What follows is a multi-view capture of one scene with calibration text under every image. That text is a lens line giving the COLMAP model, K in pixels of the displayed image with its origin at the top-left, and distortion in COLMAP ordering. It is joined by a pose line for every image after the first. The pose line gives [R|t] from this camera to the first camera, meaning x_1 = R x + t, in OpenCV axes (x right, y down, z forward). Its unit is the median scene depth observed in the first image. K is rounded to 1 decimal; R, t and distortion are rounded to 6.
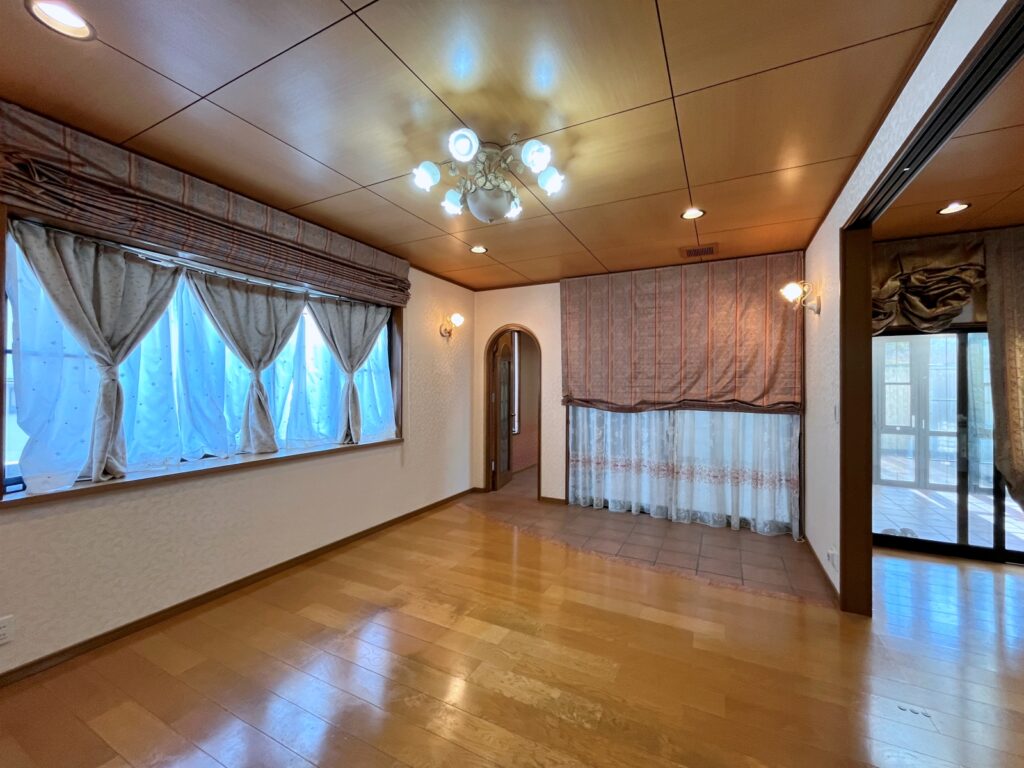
lens RADIAL K [[419.7, 0, 512.0], [0, 419.7, 384.0], [0, 0, 1]] dist [-0.001534, -0.000299]
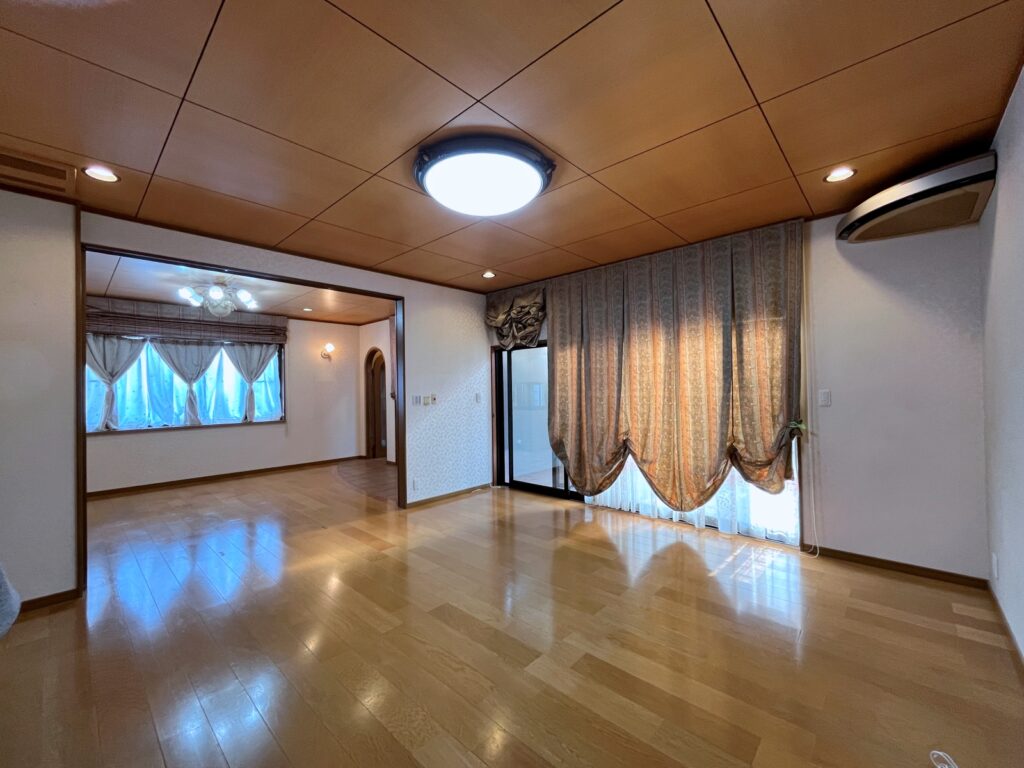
lens RADIAL K [[419.7, 0, 512.0], [0, 419.7, 384.0], [0, 0, 1]] dist [-0.001534, -0.000299]
pose [[0.960079, -0.024864, -0.278621, 1.349336], [0.023859, 0.999691, -0.007000, 0.019493], [0.278708, 0.000073, 0.960376, -0.472738]]
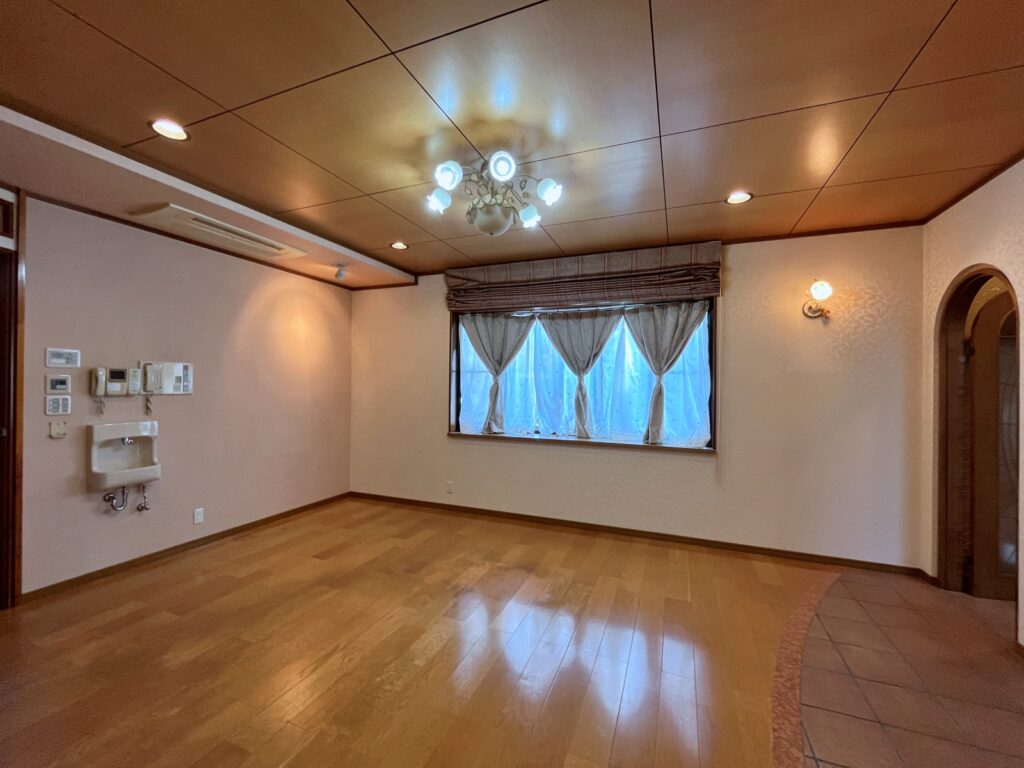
lens RADIAL K [[419.7, 0, 512.0], [0, 419.7, 384.0], [0, 0, 1]] dist [-0.001534, -0.000299]
pose [[0.085321, -0.006574, -0.996332, 0.674783], [-0.006030, 0.999957, -0.007115, 0.005247], [0.996335, 0.006615, 0.085278, 0.625427]]
